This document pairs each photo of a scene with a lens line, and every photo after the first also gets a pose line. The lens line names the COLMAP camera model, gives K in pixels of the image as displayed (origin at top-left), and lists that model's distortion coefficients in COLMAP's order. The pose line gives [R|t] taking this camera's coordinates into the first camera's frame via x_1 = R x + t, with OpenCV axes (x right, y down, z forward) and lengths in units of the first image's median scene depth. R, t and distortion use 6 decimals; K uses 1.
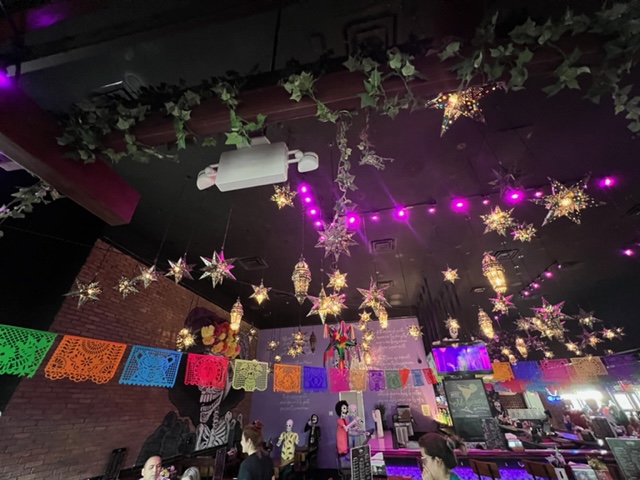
lens RADIAL K [[261.9, 0, 320.0], [0, 261.9, 240.0], [0, 0, 1]] dist [-0.000245, -0.000001]
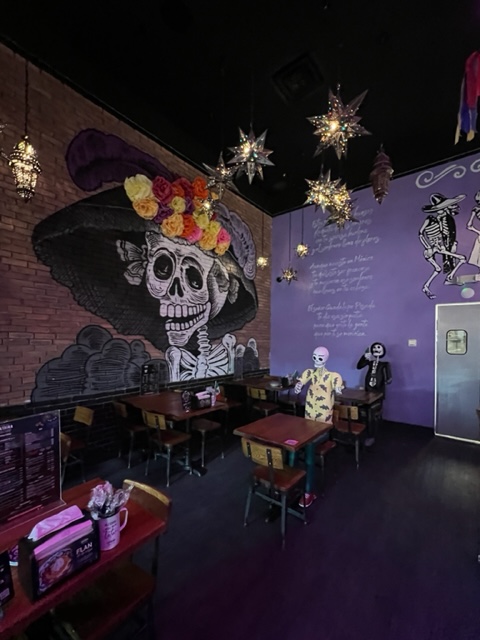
lens RADIAL K [[278.8, 0, 237.9], [0, 278.8, 339.9], [0, 0, 1]] dist [-0.000020, -0.000032]
pose [[0.896654, 0.029255, -0.441765, -0.030827], [0.211883, 0.847769, 0.486202, 0.386299], [0.388739, -0.529557, 0.753957, 0.553509]]
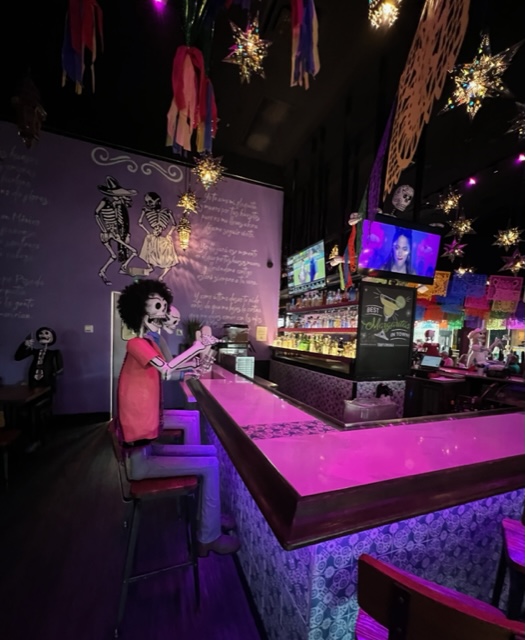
lens RADIAL K [[283.5, 0, 260.7], [0, 283.5, 351.5], [0, 0, 1]] dist [-0.000770, -0.000186]
pose [[0.830216, 0.020870, 0.557051, 0.016728], [-0.345576, 0.803375, 0.484939, 0.399008], [-0.437400, -0.595107, 0.674187, 0.579483]]
